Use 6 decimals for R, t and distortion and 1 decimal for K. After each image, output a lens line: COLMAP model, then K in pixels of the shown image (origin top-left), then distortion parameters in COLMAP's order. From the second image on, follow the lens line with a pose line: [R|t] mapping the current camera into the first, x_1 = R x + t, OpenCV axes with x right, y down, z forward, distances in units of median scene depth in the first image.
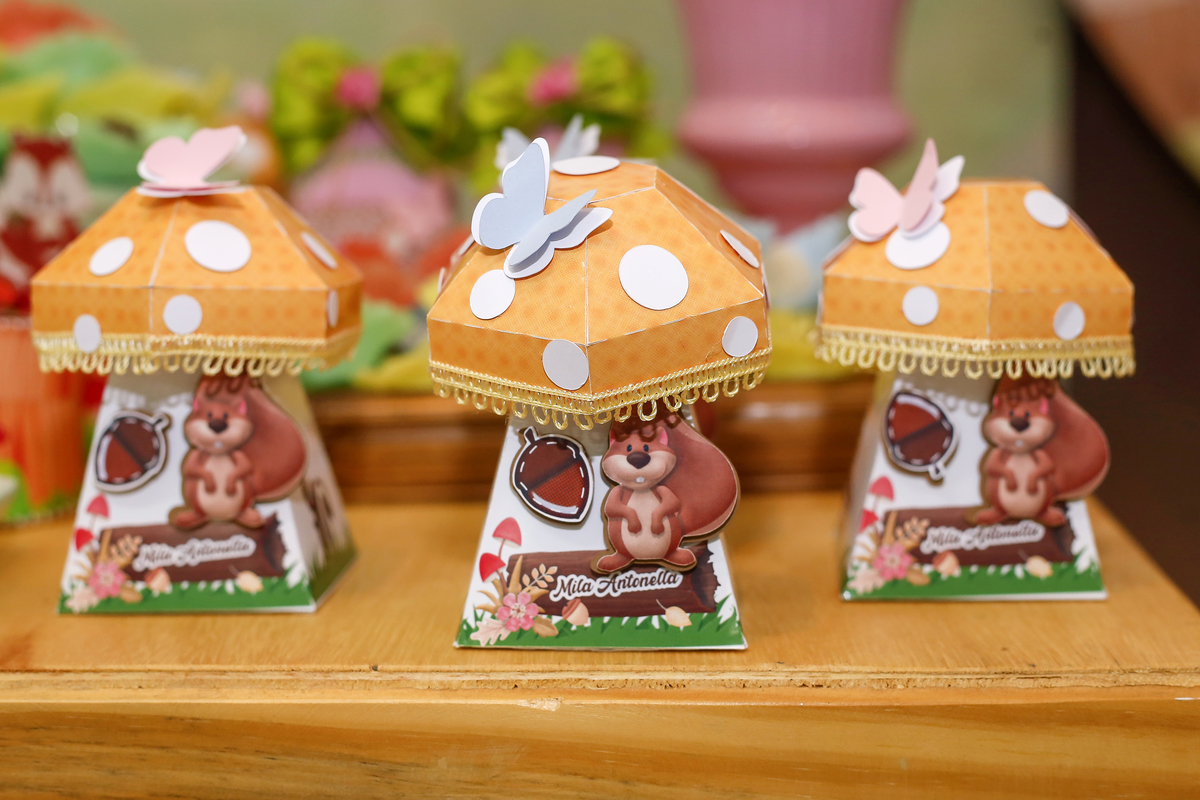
lens RADIAL K [[2084.5, 0, 598.4], [0, 2084.5, 333.2], [0, 0, 1]] dist [-0.095438, -0.057984]
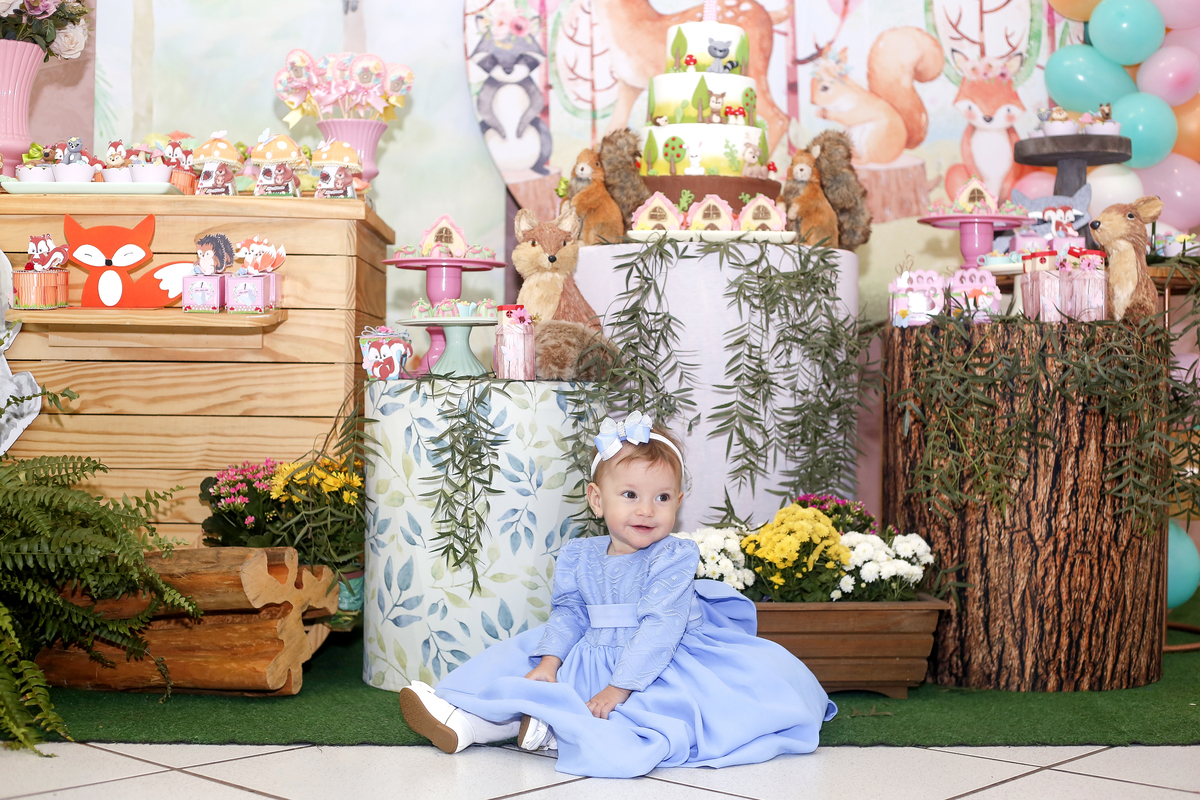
lens RADIAL K [[1770.4, 0, 600.0], [0, 1770.4, 400.0], [0, 0, 1]] dist [-0.105872, -0.044971]
pose [[0.998633, 0.029282, 0.043287, 0.812293], [-0.023417, 0.991201, -0.130276, 1.477854], [-0.046721, 0.129084, 0.990532, -4.562950]]
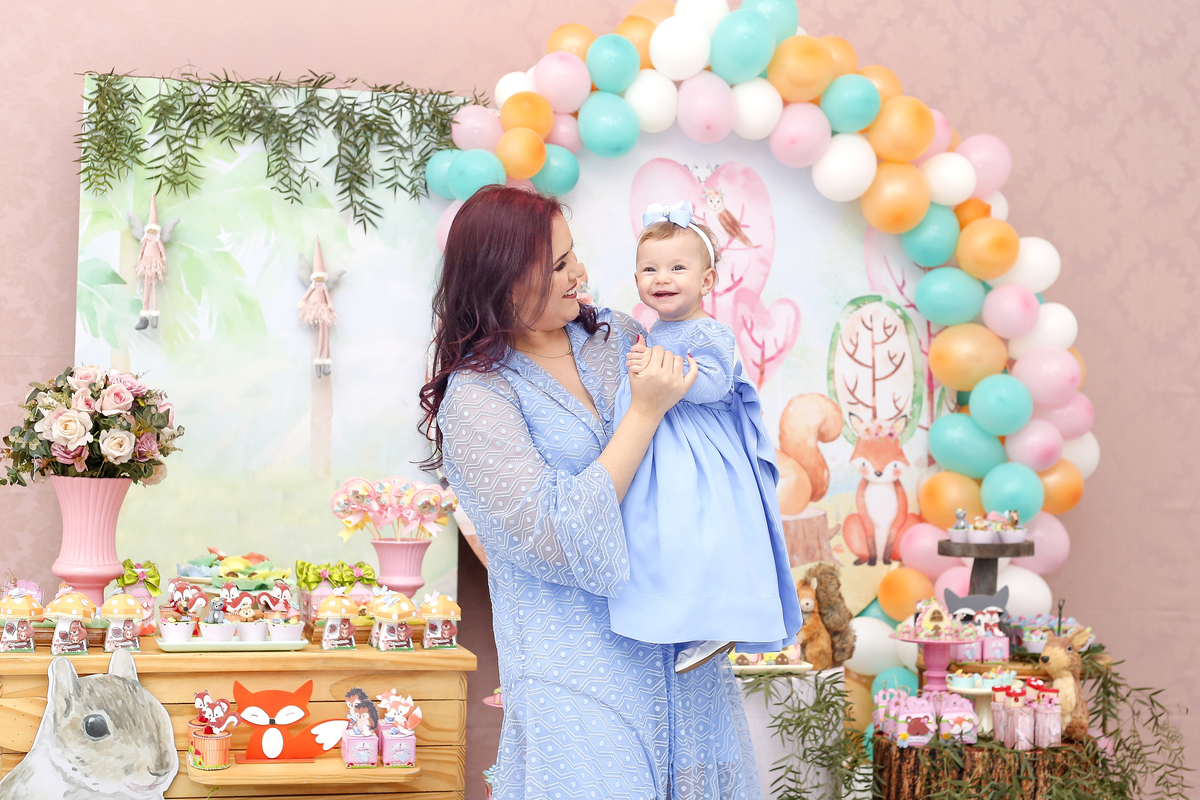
lens RADIAL K [[2031.4, 0, 652.0], [0, 2031.4, 338.8], [0, 0, 1]] dist [-0.092182, -0.126254]
pose [[0.956008, 0.048324, 0.289331, -1.317597], [0.005391, 0.983276, -0.182041, 0.371475], [-0.293289, 0.175592, 0.939760, -6.598509]]
